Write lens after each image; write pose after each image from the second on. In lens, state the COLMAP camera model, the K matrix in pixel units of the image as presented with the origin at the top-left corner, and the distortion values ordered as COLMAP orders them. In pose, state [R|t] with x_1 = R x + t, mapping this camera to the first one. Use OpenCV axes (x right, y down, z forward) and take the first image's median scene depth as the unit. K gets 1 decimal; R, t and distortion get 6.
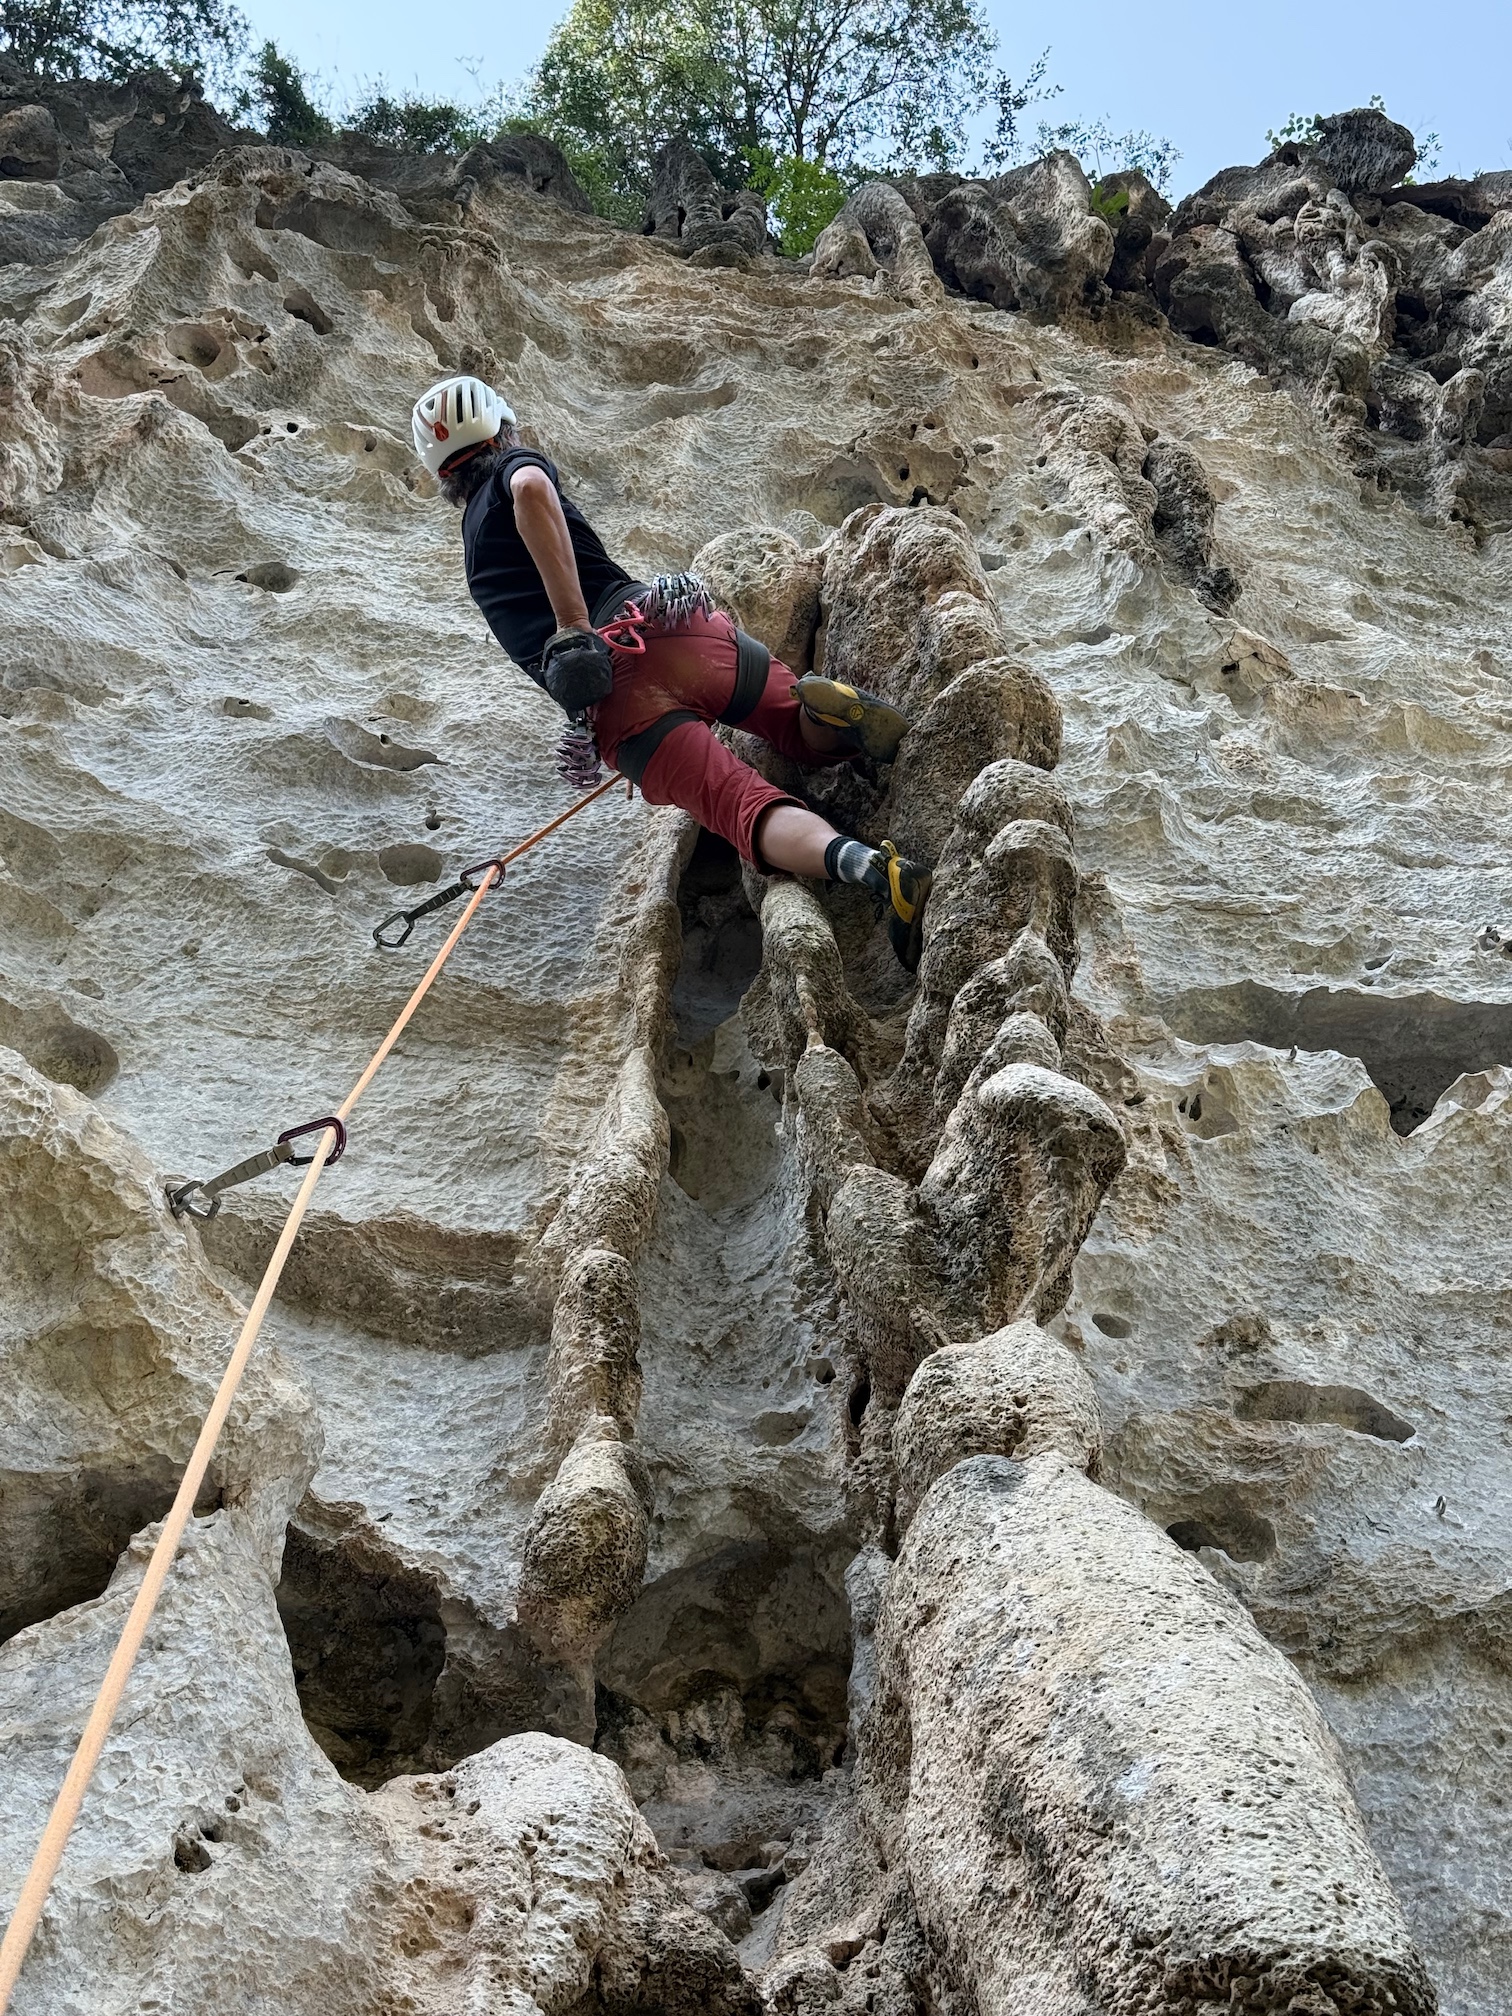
lens RADIAL K [[2753.9, 0, 748.4], [0, 2753.9, 1019.9], [0, 0, 1]] dist [0.124398, 0.000000]
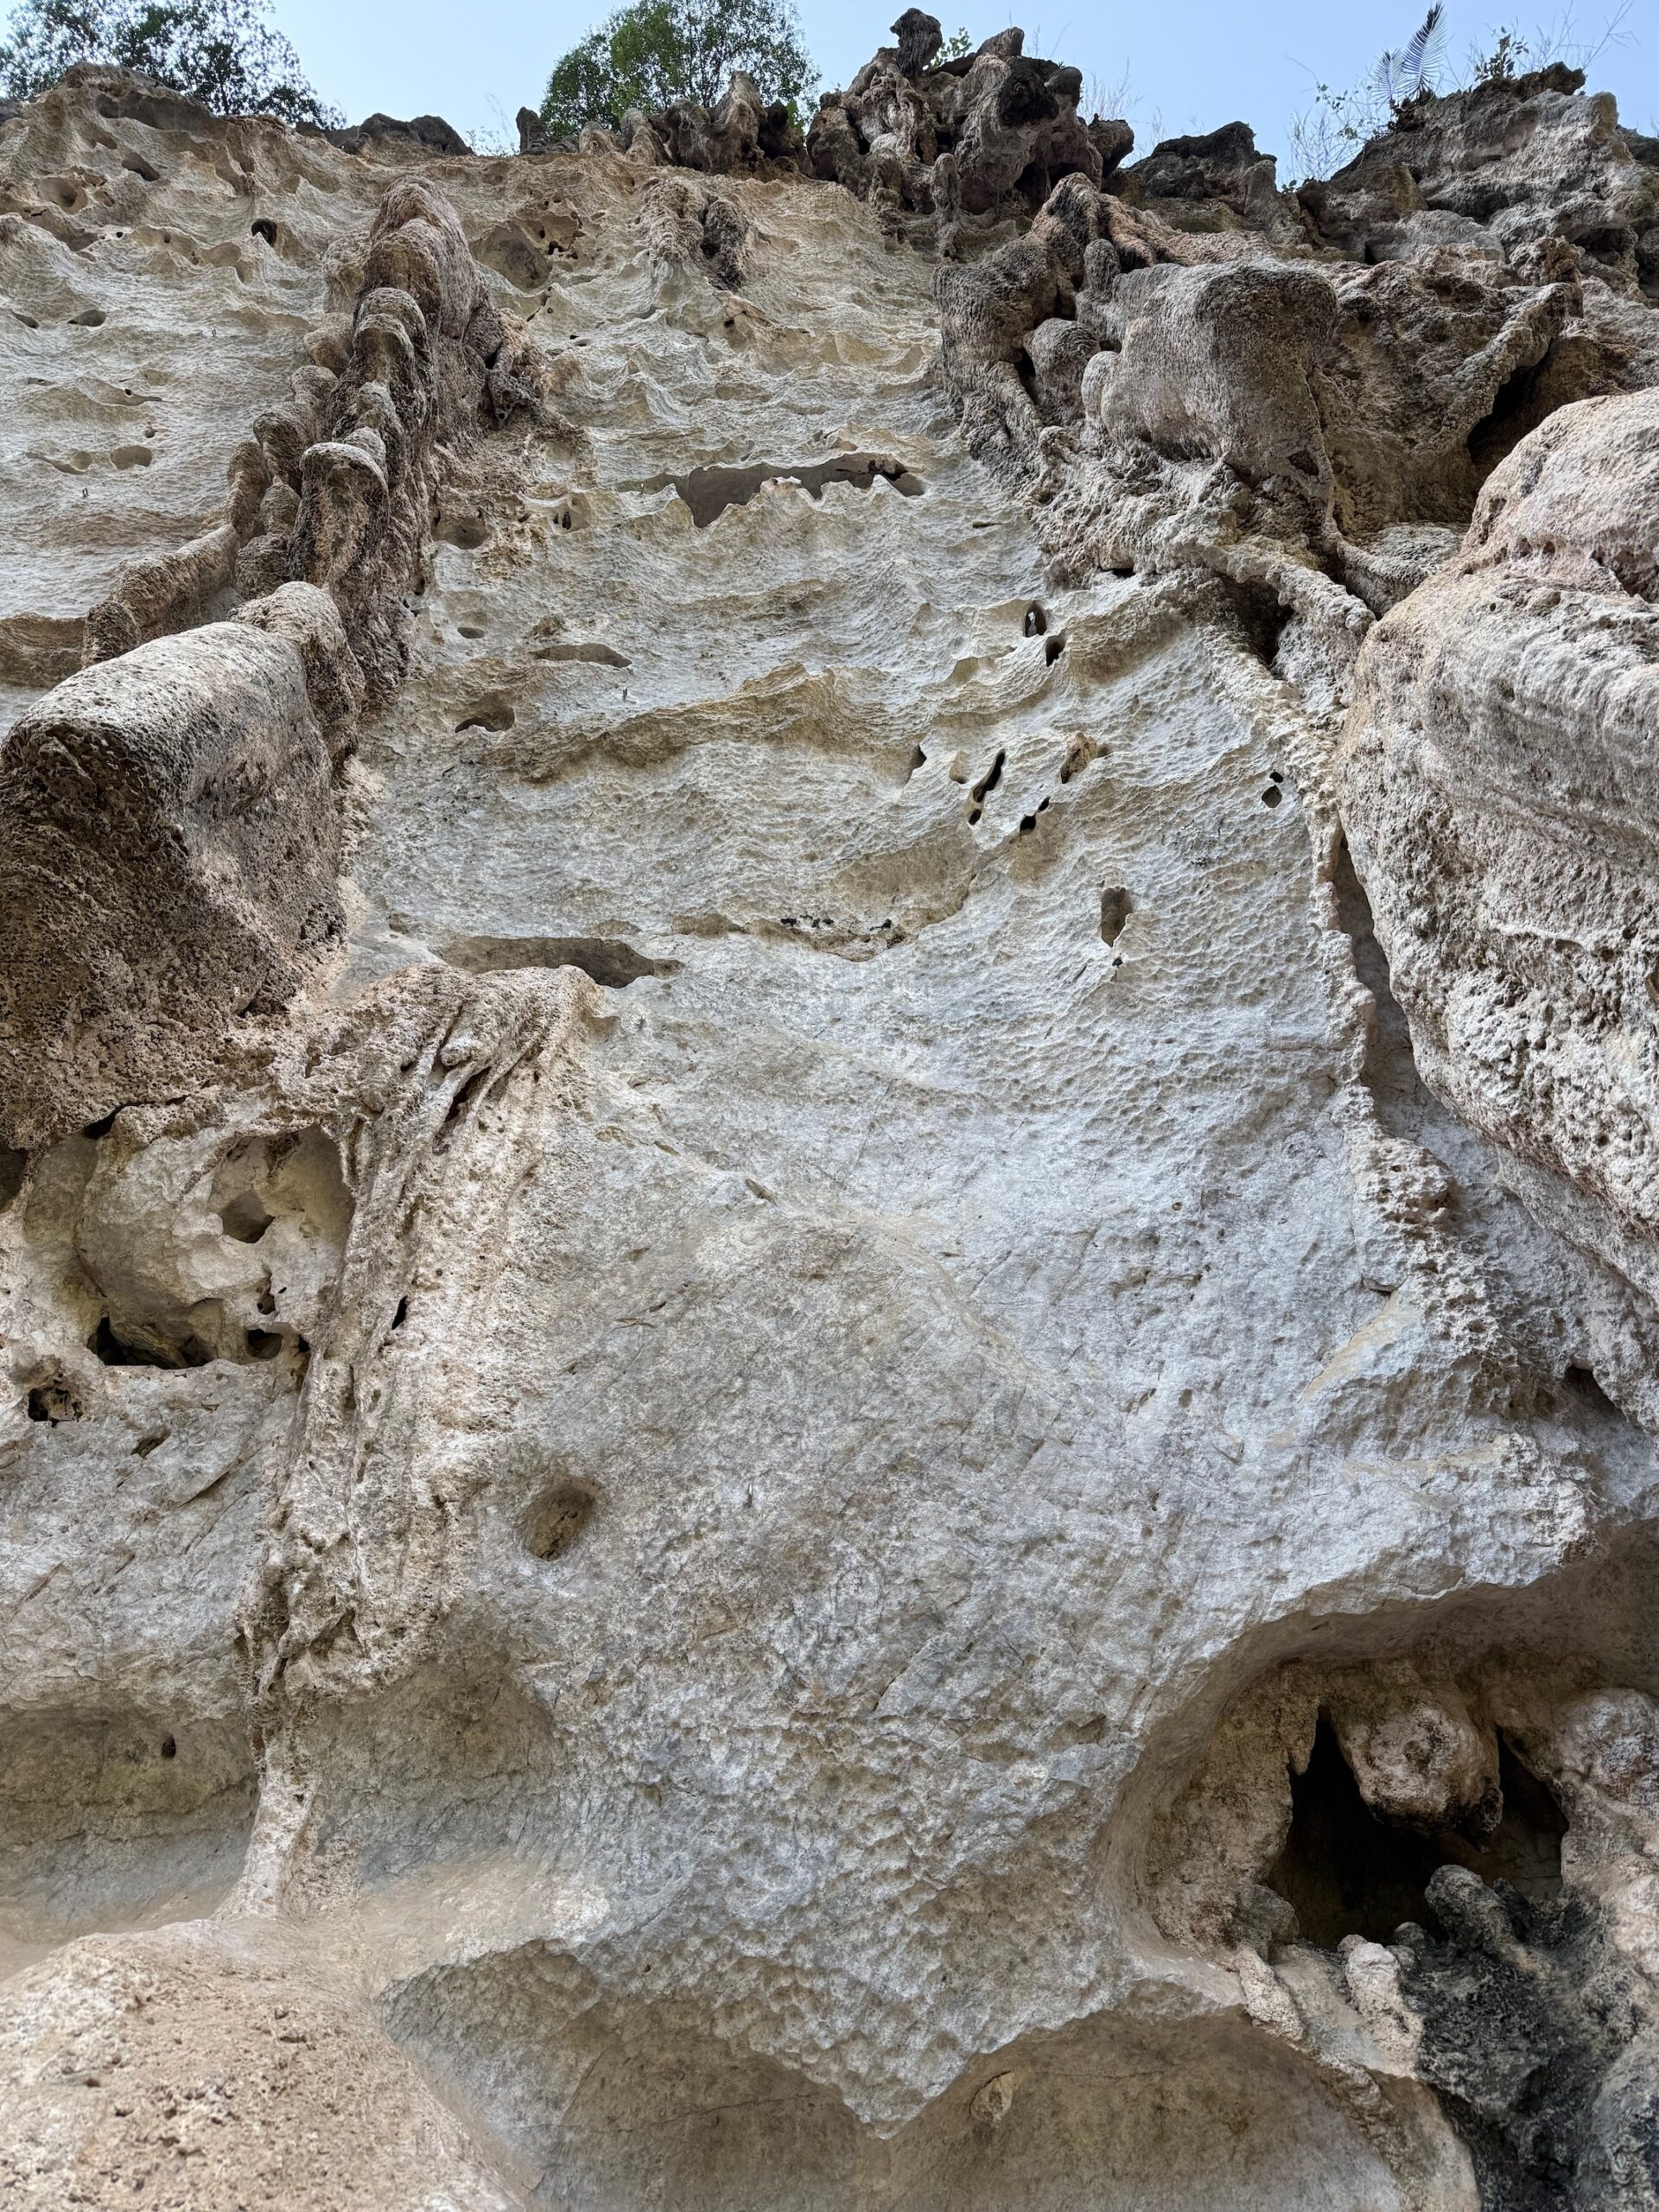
lens RADIAL K [[1549.7, 0, 828.7], [0, 1549.7, 1119.2], [0, 0, 1]] dist [0.004543, -0.010867]
pose [[0.992615, -0.119740, -0.019438, 0.195518], [0.120999, 0.965861, 0.229066, 0.122417], [-0.008654, -0.229726, 0.973217, 0.014873]]
